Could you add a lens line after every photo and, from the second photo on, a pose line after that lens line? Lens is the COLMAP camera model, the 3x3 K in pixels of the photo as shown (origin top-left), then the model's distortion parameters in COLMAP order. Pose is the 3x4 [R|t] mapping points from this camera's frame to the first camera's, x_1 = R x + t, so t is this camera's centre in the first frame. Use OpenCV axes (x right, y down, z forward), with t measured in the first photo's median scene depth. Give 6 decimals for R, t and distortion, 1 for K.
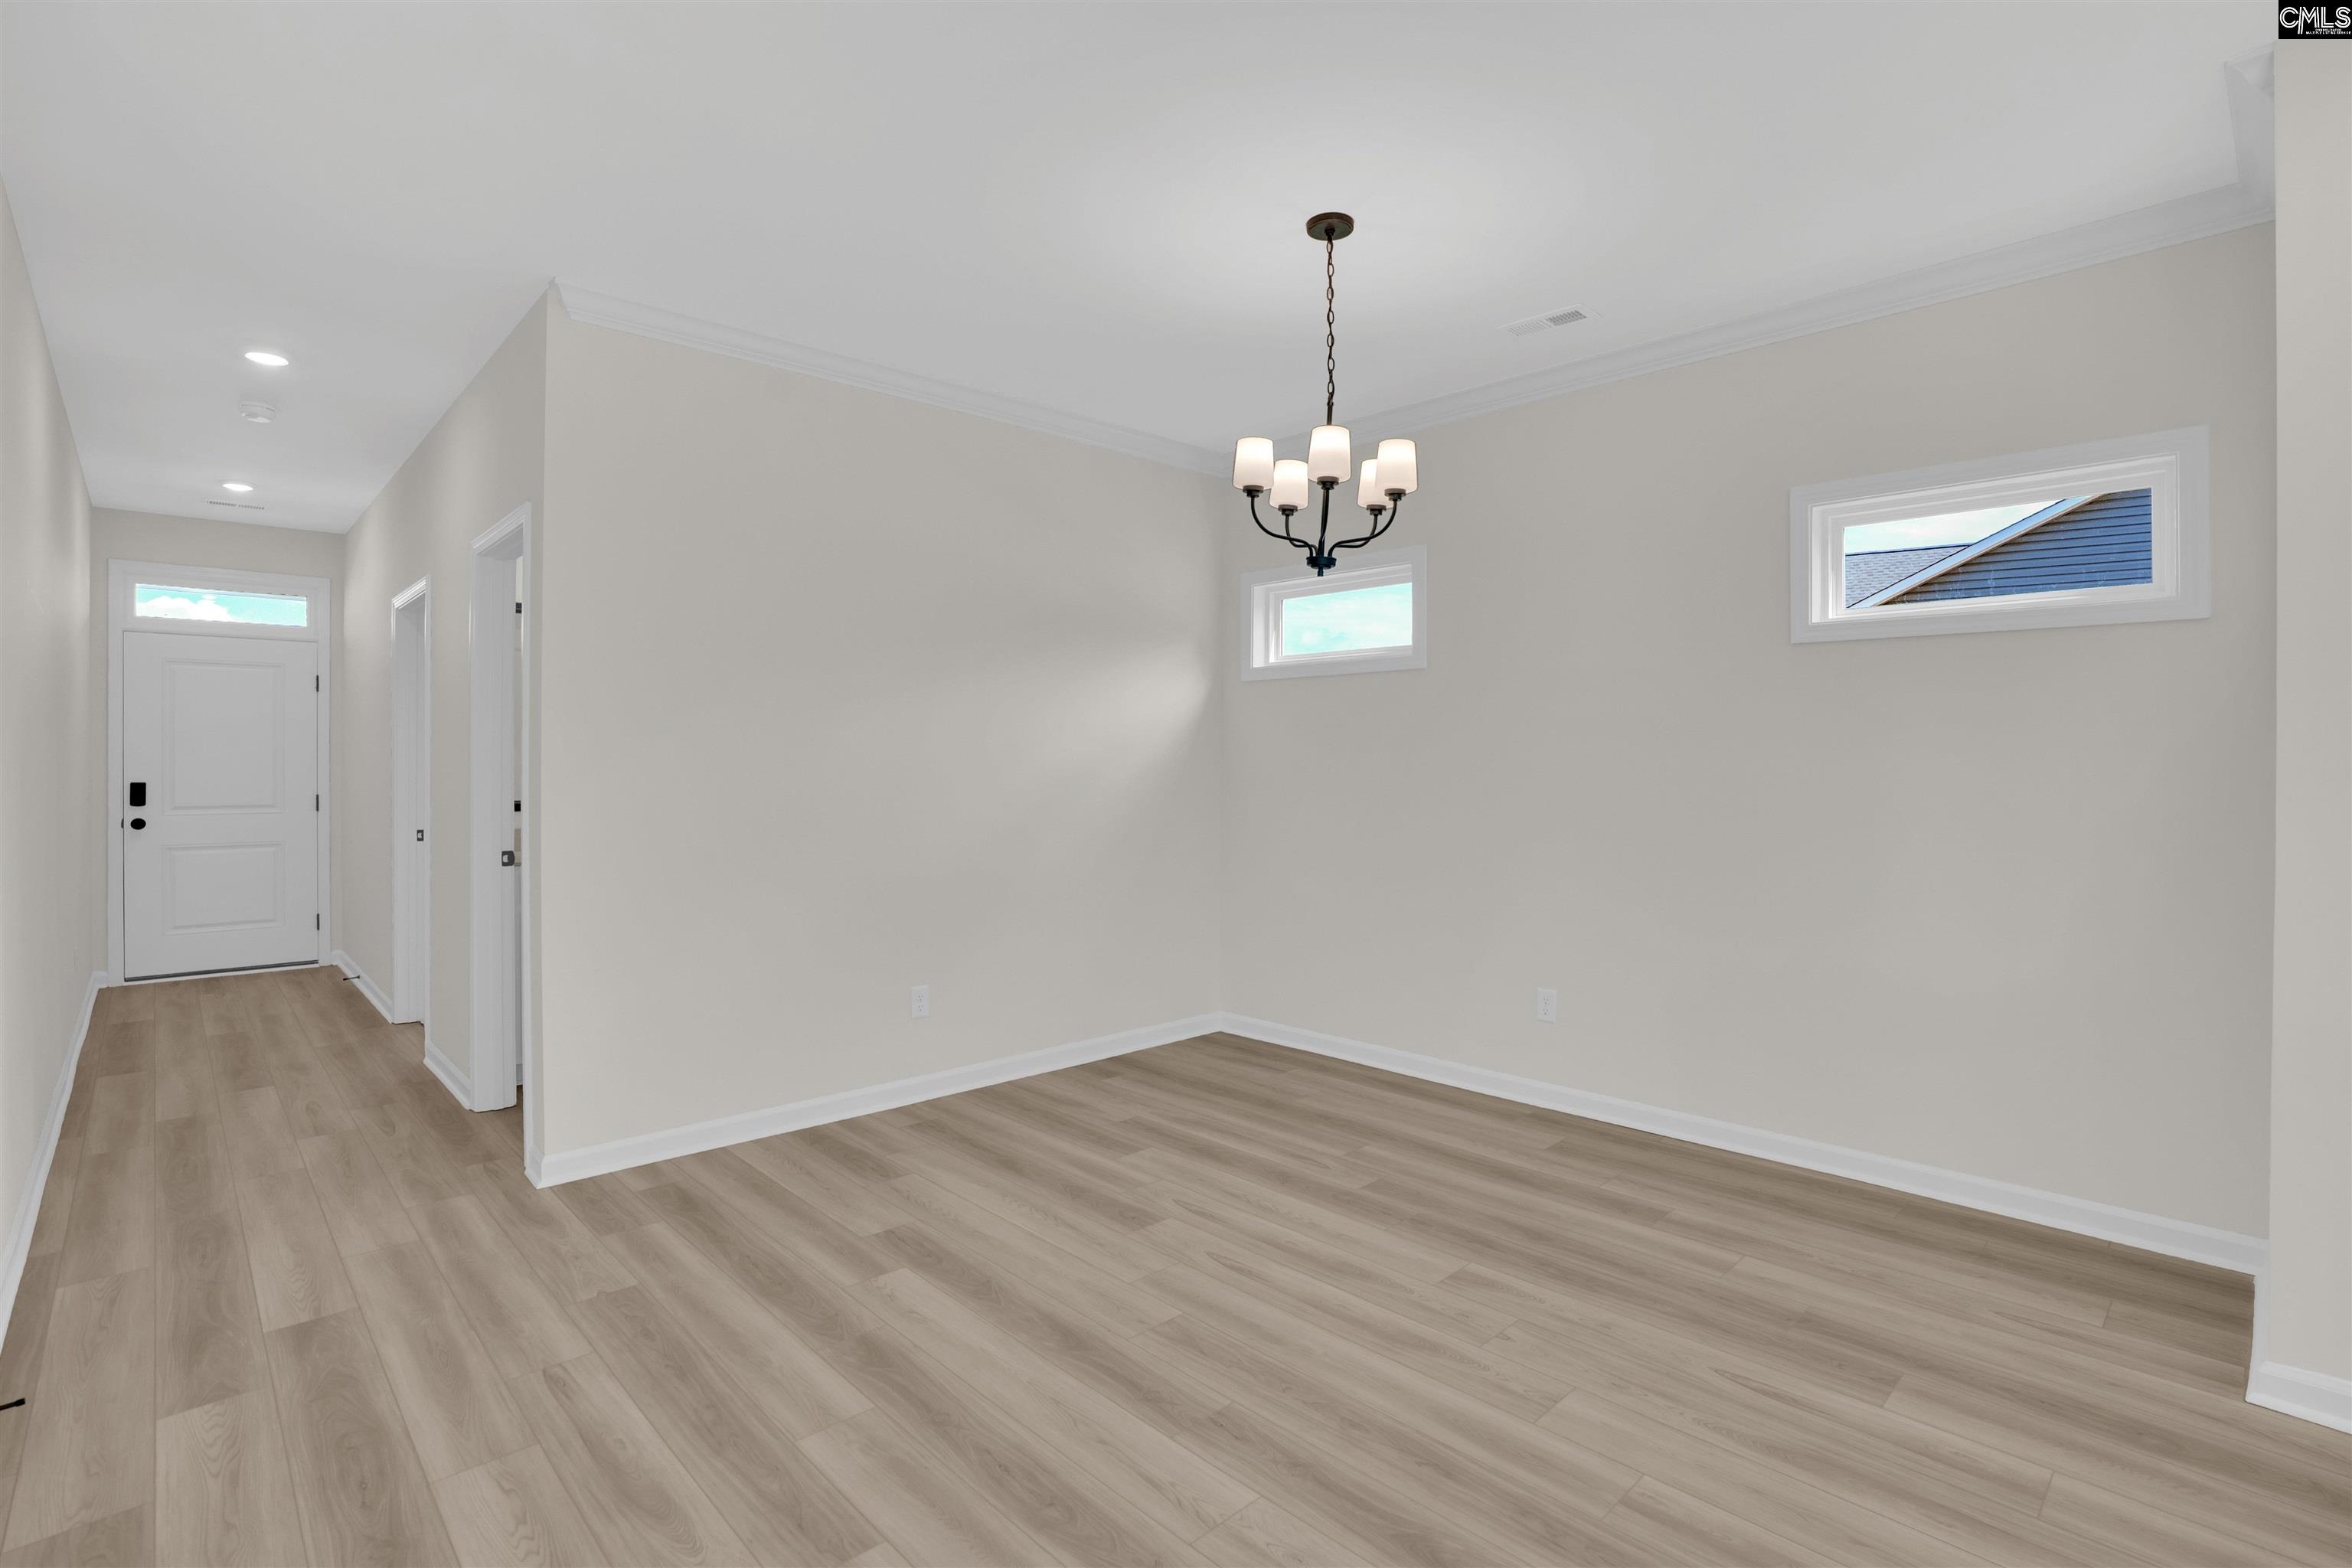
lens RADIAL K [[1113.0, 0, 1184.0], [0, 1113.0, 752.8], [0, 0, 1]] dist [-0.068918, 0.027288]
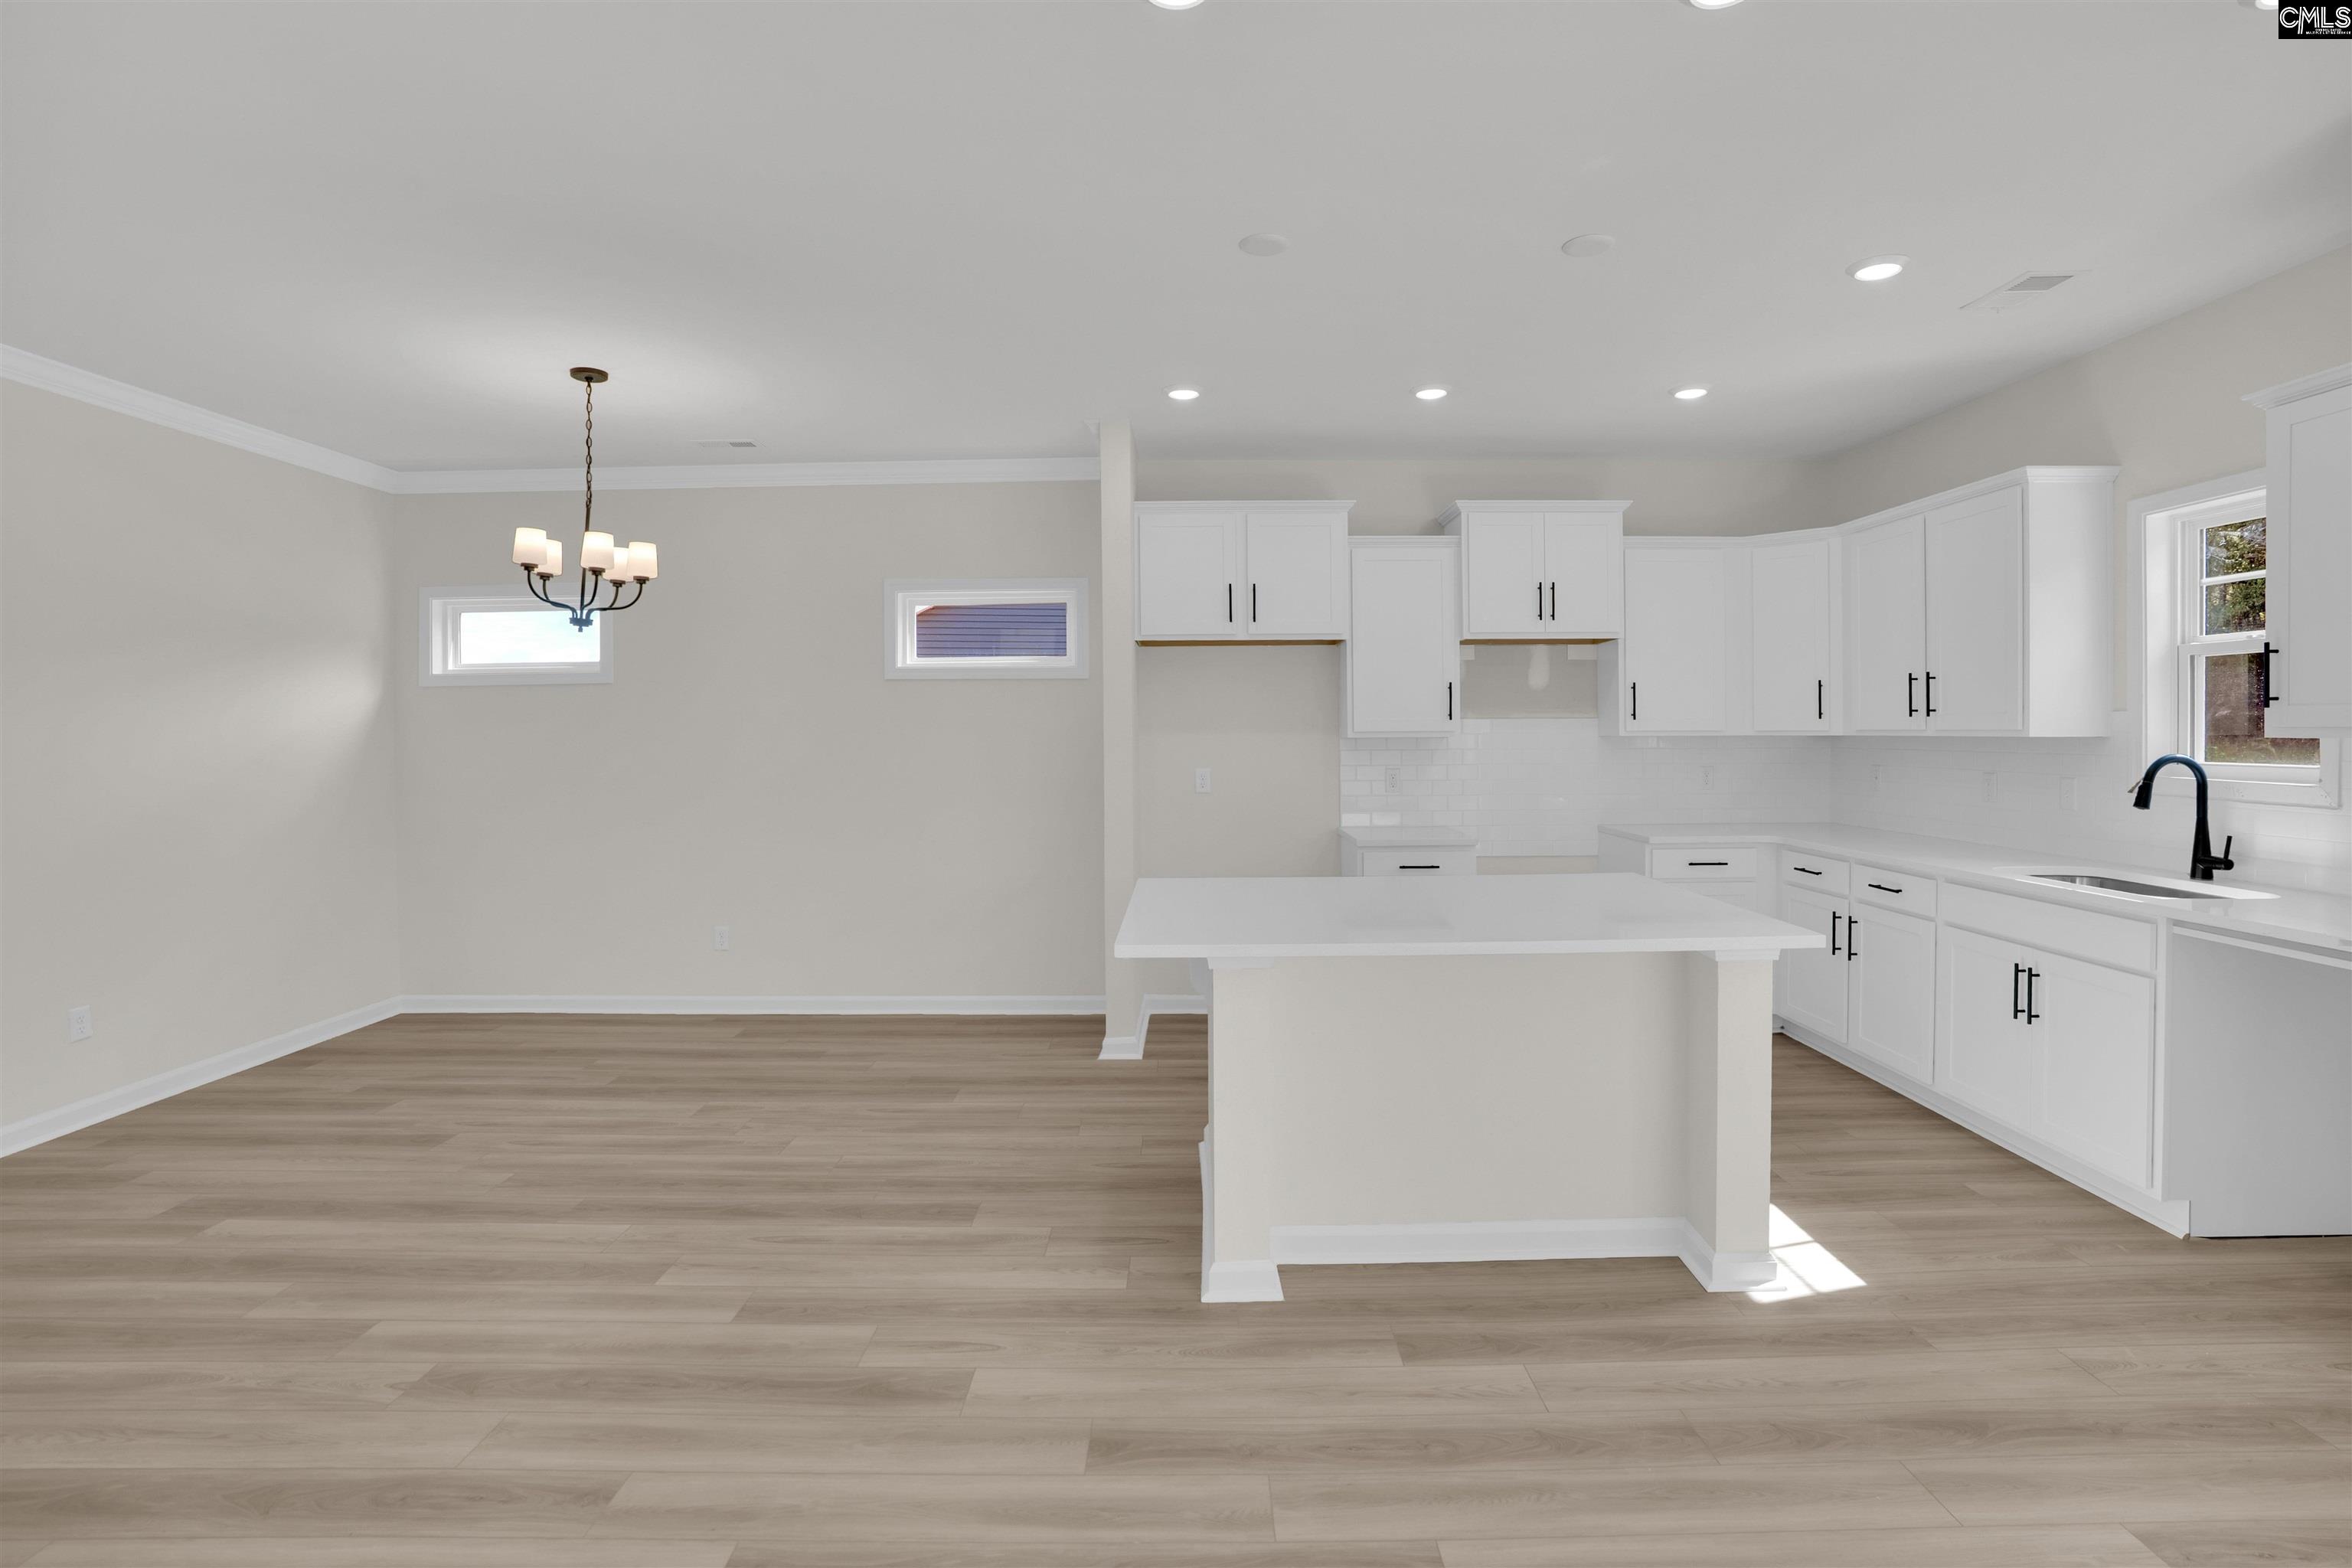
lens RADIAL K [[1113.0, 0, 1184.0], [0, 1113.0, 752.8], [0, 0, 1]] dist [-0.068918, 0.027288]
pose [[0.694801, -0.022942, 0.718836, -0.348050], [0.004189, 0.999603, 0.027855, -0.047560], [-0.719190, -0.016342, 0.694621, -0.493545]]
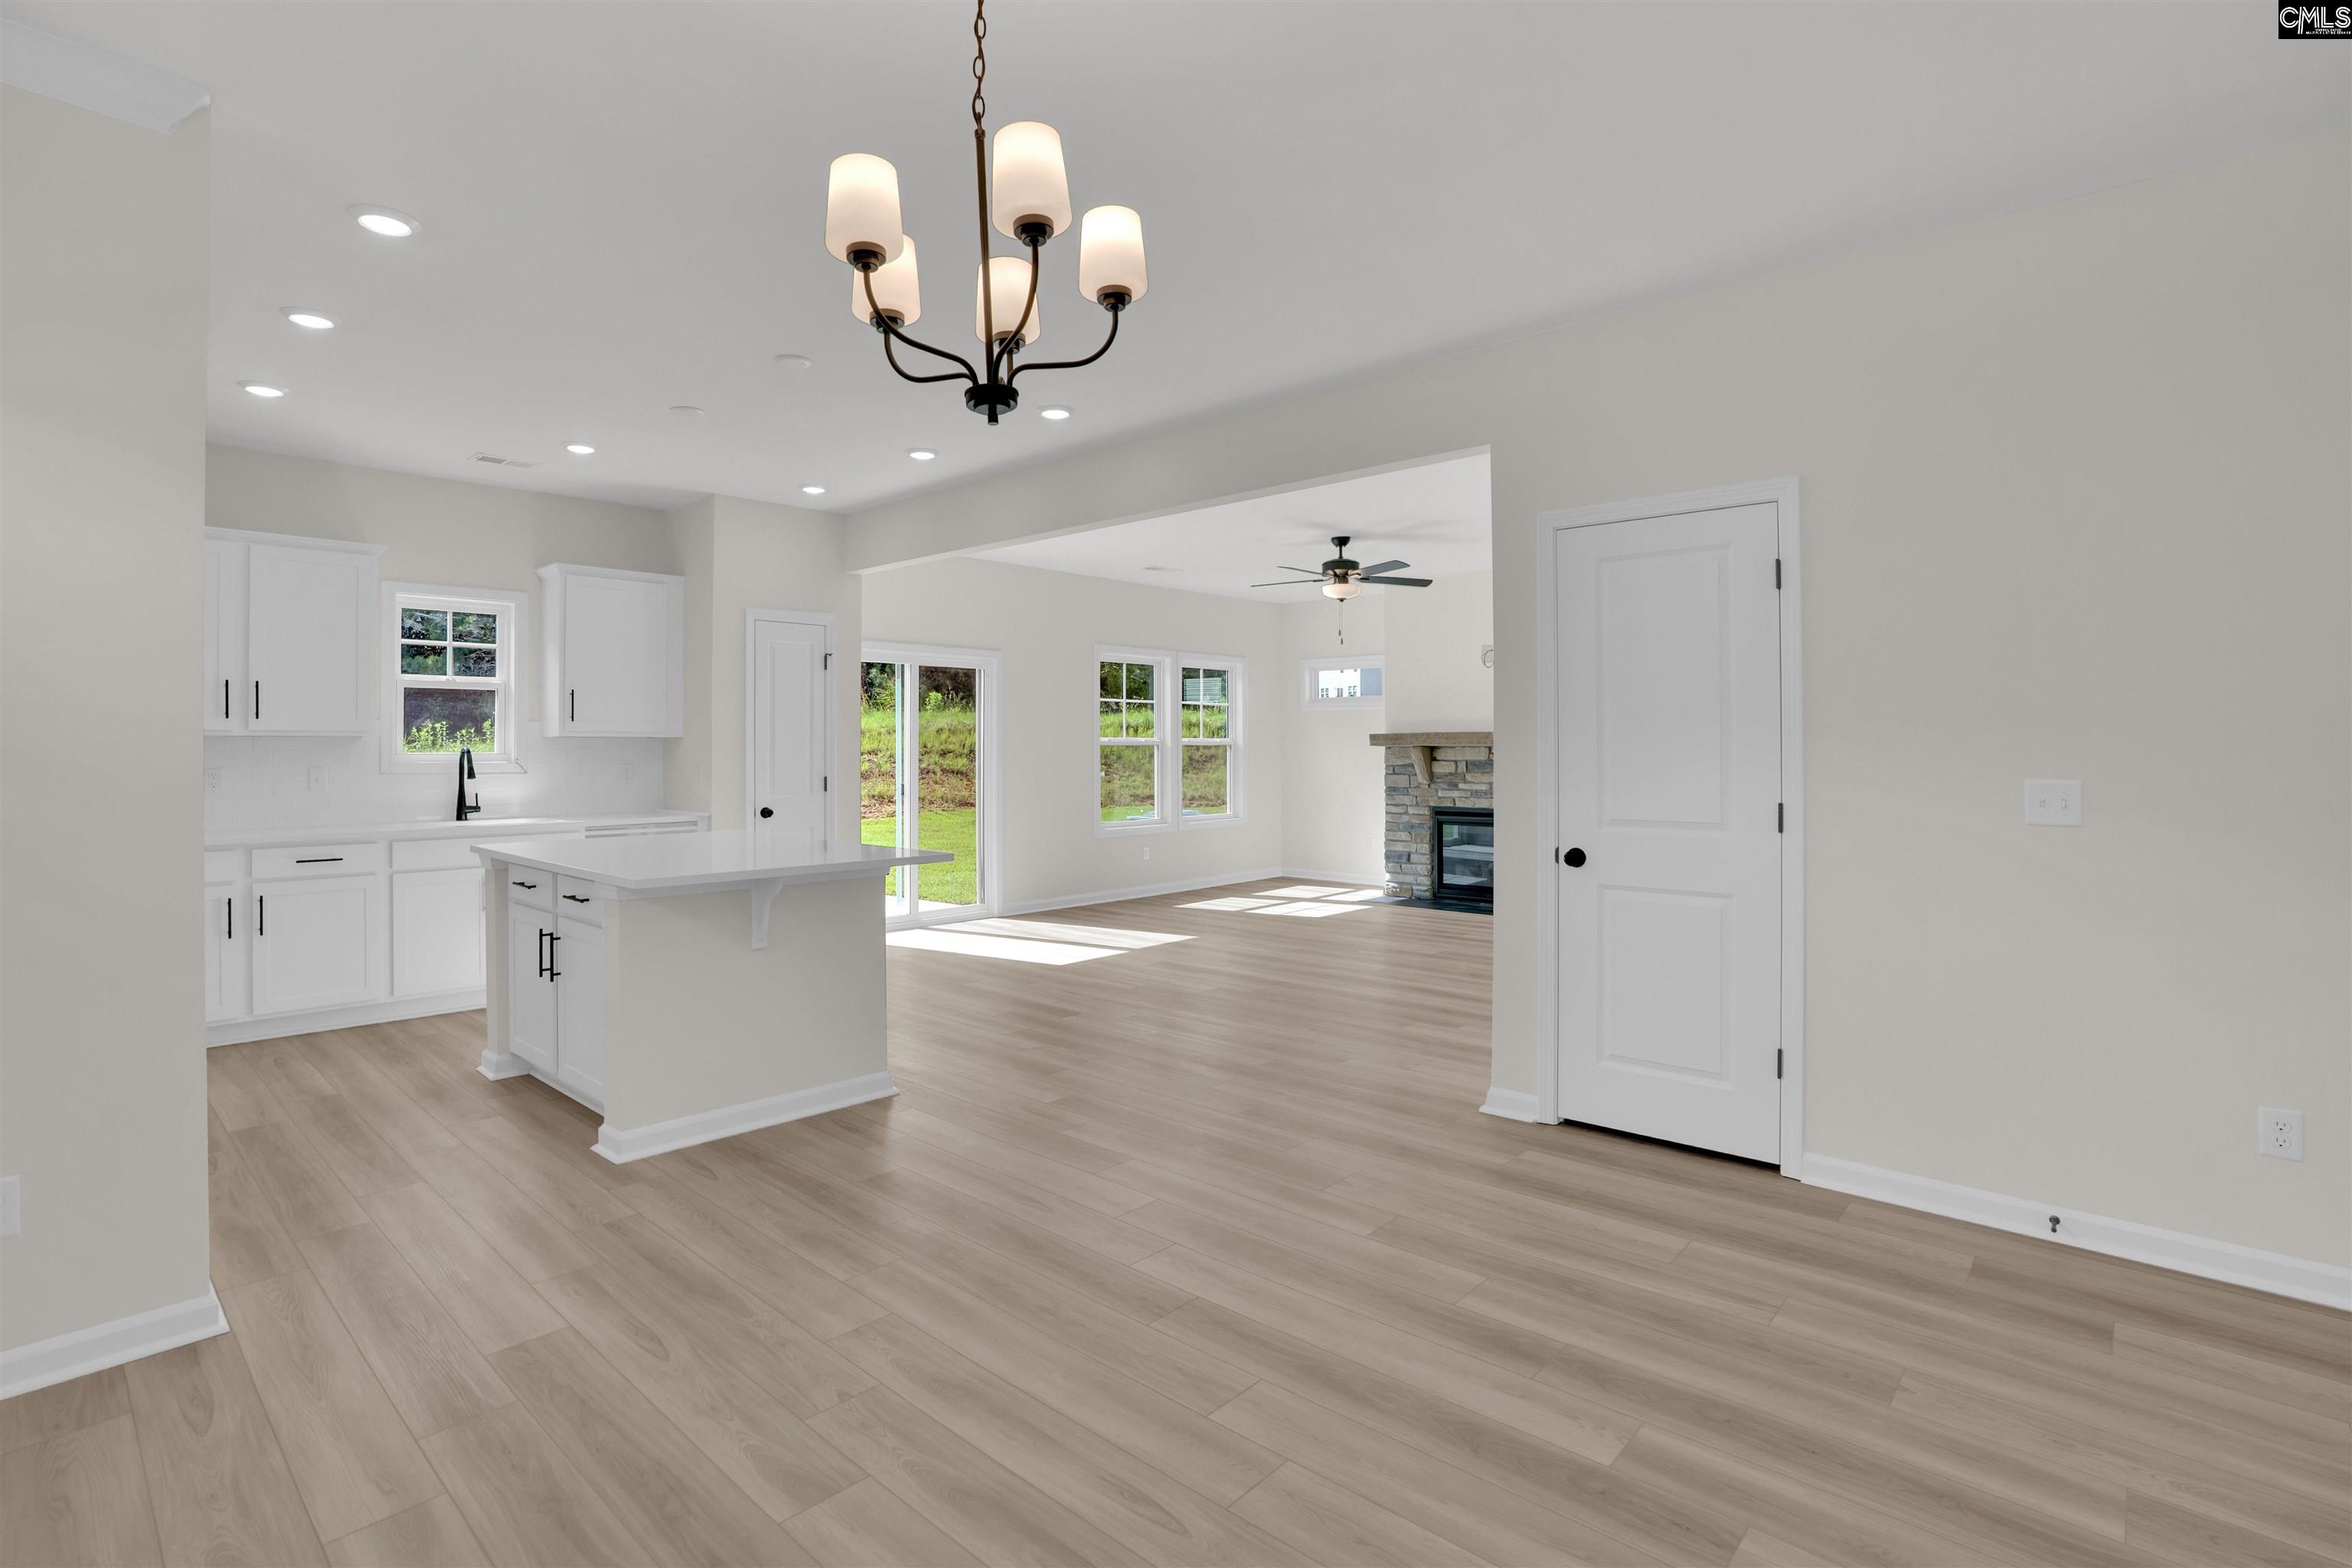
lens RADIAL K [[1113.0, 0, 1184.0], [0, 1113.0, 752.8], [0, 0, 1]] dist [-0.068918, 0.027288]
pose [[-0.997336, 0.001884, -0.072922, 0.068977], [0.001999, 0.999997, -0.001502, 0.008609], [0.072919, -0.001644, -0.997337, 1.658617]]
